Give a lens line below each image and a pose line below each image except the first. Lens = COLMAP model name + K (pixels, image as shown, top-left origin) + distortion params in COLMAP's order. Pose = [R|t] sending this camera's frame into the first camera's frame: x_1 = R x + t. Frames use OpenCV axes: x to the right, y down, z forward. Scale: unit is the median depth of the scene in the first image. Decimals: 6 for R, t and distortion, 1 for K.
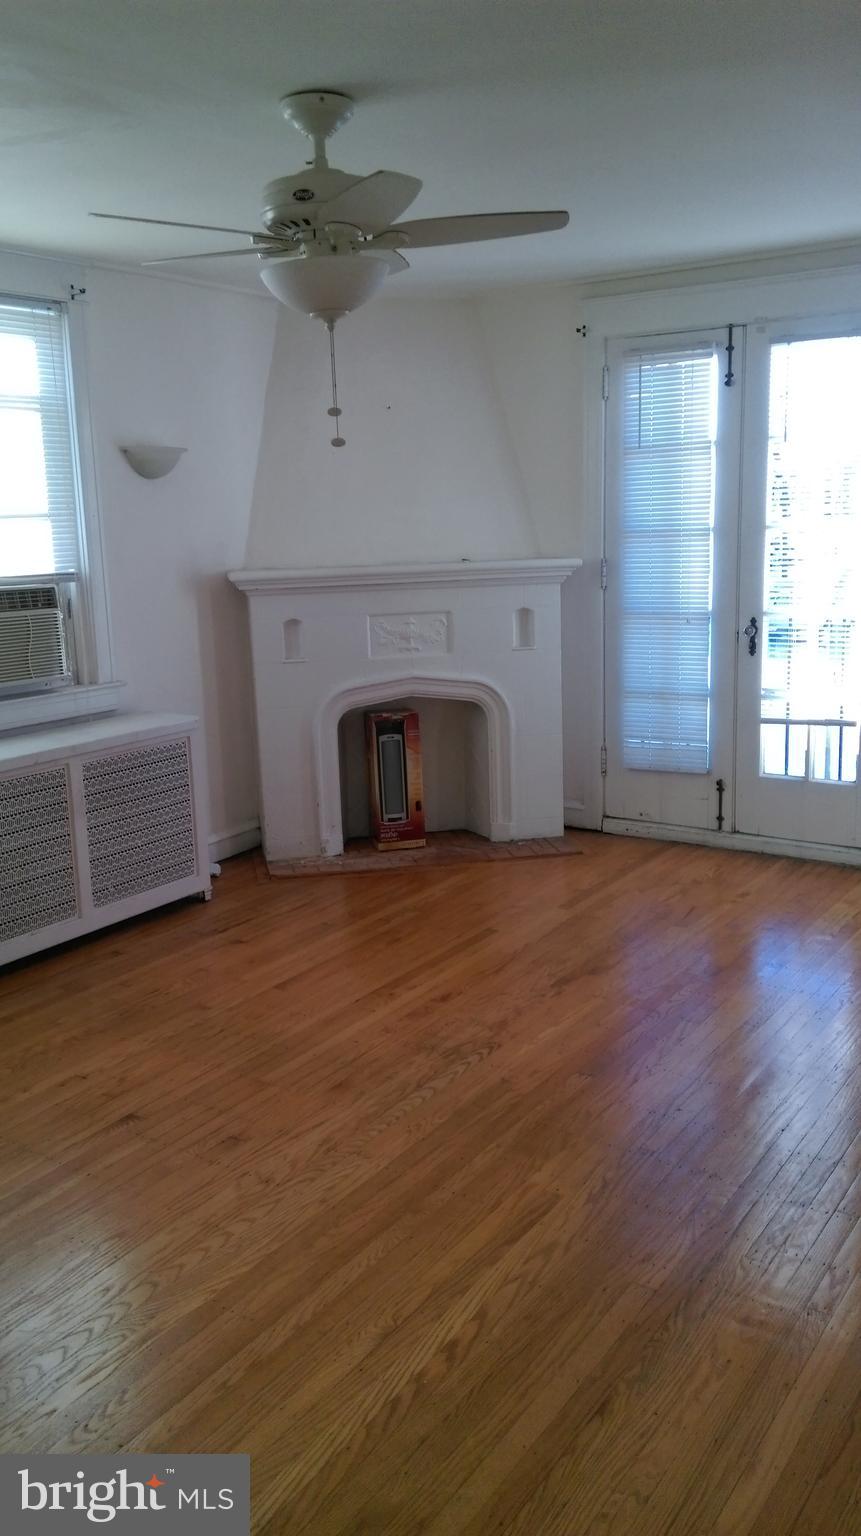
lens RADIAL K [[1265.3, 0, 418.3], [0, 1265.3, 732.4], [0, 0, 1]] dist [0.099433, -0.157140]
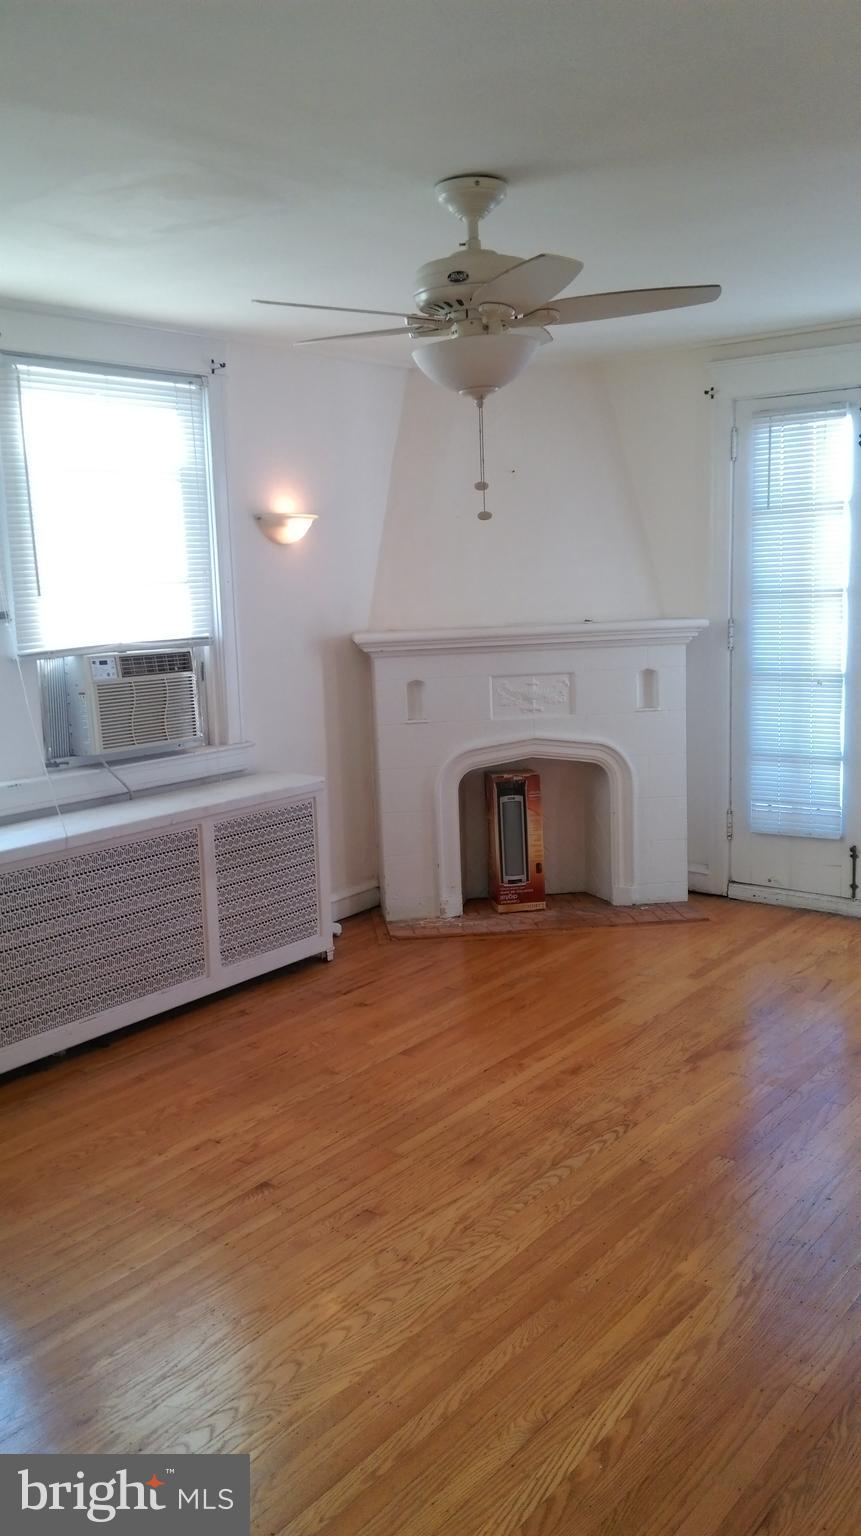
lens RADIAL K [[1265.3, 0, 417.9], [0, 1265.3, 734.3], [0, 0, 1]] dist [0.099433, -0.157140]
pose [[0.996964, 0.006827, -0.077570, -0.028476], [-0.009743, 0.999258, -0.037273, -0.013422], [0.077258, 0.037916, 0.996290, 0.001729]]
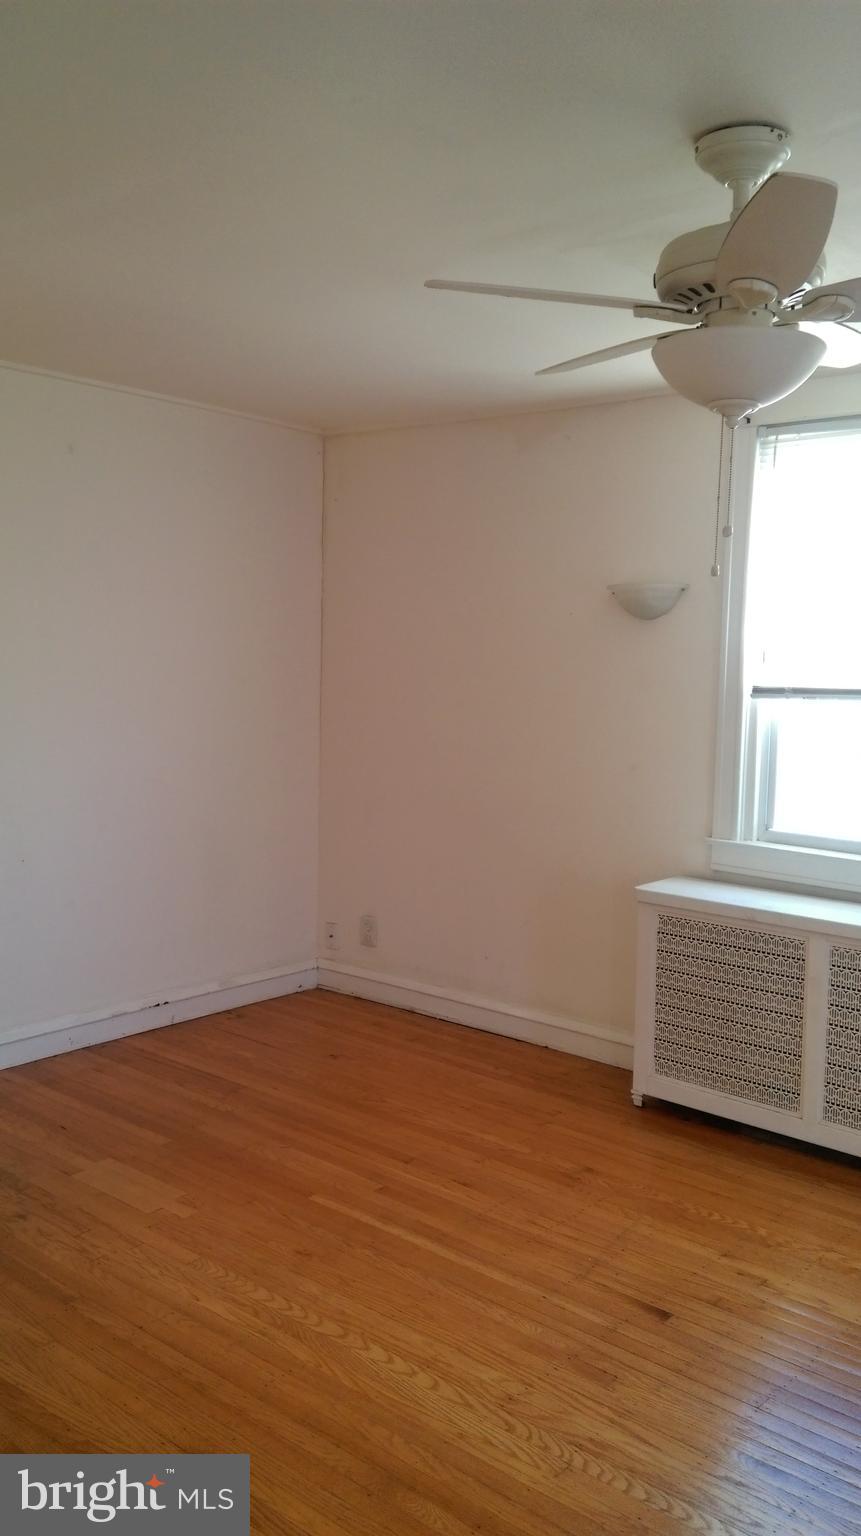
lens RADIAL K [[1265.3, 0, 470.4], [0, 1265.3, 828.4], [0, 0, 1]] dist [0.099433, -0.157140]
pose [[-0.106779, 0.156704, -0.981856, 0.578873], [-0.195487, 0.964919, 0.175261, -0.153357], [0.974876, 0.210654, -0.072400, 0.782668]]
